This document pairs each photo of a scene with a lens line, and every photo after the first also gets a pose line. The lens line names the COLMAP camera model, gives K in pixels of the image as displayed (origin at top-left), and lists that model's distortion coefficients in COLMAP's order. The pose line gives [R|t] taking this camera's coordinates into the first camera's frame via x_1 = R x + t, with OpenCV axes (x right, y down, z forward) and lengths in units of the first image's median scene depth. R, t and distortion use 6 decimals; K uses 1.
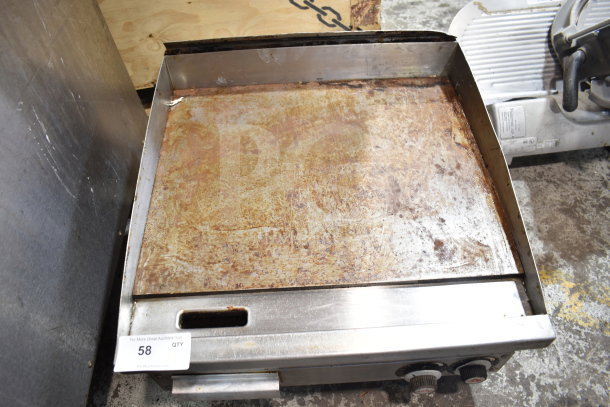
lens RADIAL K [[465.7, 0, 305.0], [0, 465.7, 203.5], [0, 0, 1]] dist [-0.099319, 0.011016]
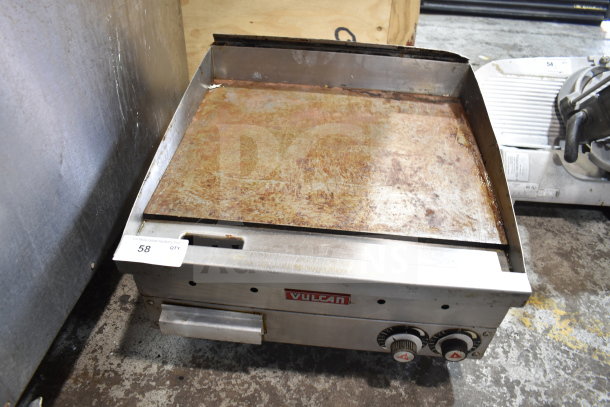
lens RADIAL K [[465.7, 0, 305.0], [0, 465.7, 203.5], [0, 0, 1]] dist [-0.099319, 0.011016]
pose [[0.988442, 0.137159, -0.064581, 0.060789], [-0.146568, 0.973441, -0.175870, 0.262780], [0.038744, 0.183303, 0.982293, -0.059364]]
